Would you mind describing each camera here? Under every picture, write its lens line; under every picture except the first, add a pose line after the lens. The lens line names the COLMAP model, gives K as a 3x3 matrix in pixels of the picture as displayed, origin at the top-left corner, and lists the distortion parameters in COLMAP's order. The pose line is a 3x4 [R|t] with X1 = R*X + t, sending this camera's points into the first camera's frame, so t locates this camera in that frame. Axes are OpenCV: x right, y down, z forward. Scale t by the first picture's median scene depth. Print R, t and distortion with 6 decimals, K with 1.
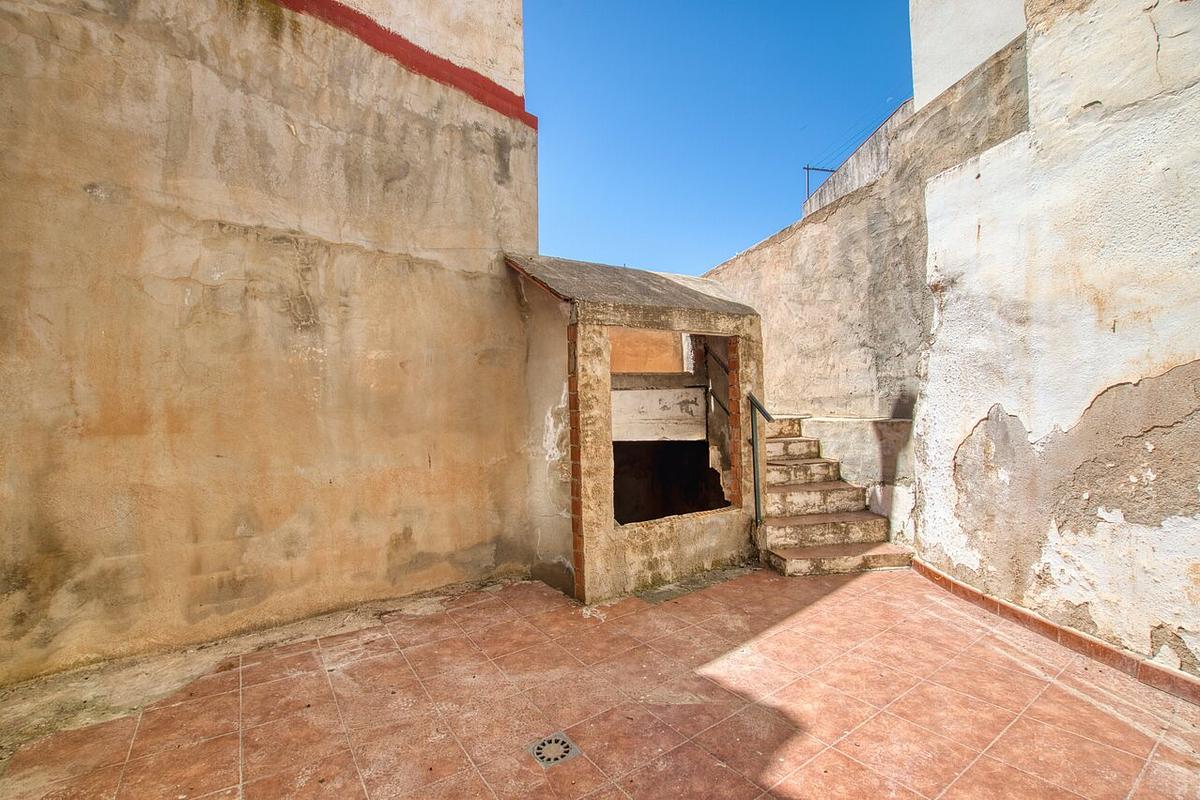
lens RADIAL K [[520.7, 0, 600.0], [0, 520.7, 400.0], [0, 0, 1]] dist [-0.022471, 0.000056]
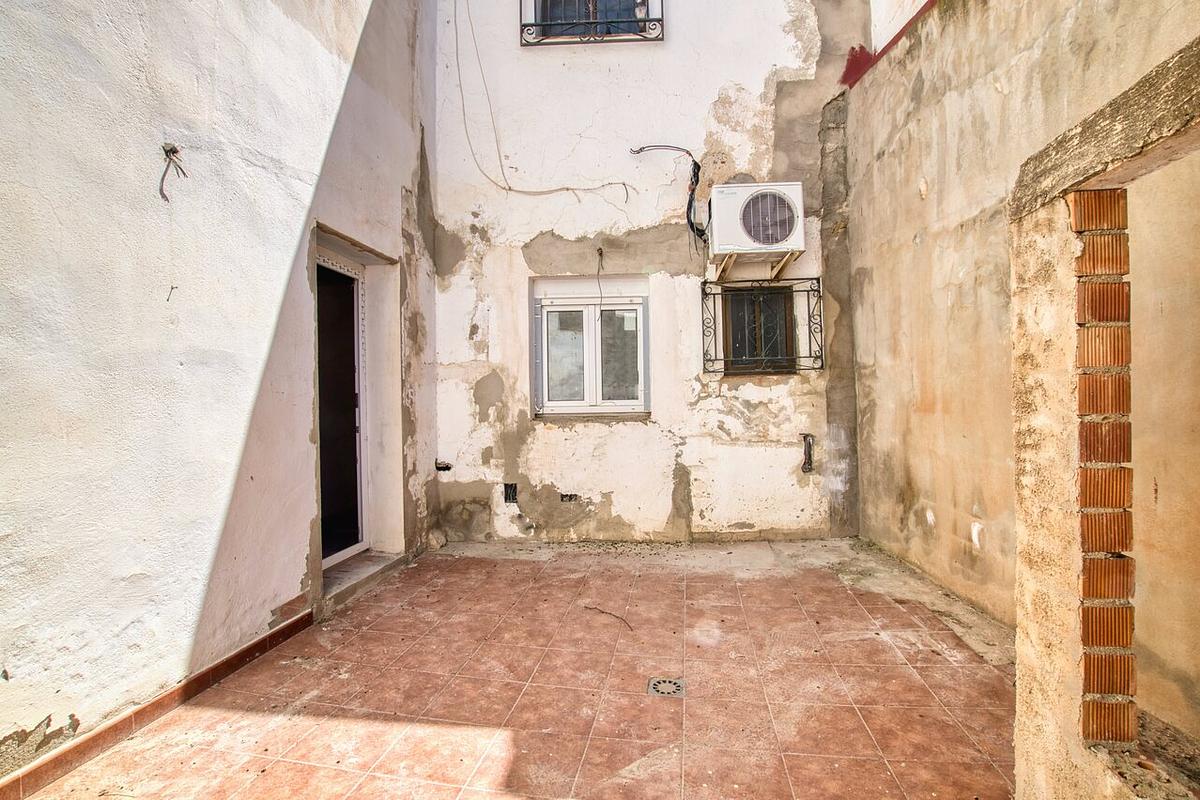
lens RADIAL K [[520.7, 0, 600.0], [0, 520.7, 400.0], [0, 0, 1]] dist [-0.022471, 0.000056]
pose [[-0.669099, 0.033609, -0.742413, 0.594464], [0.034669, 0.999301, 0.013993, -0.012340], [0.742364, -0.016376, -0.669796, 1.136250]]
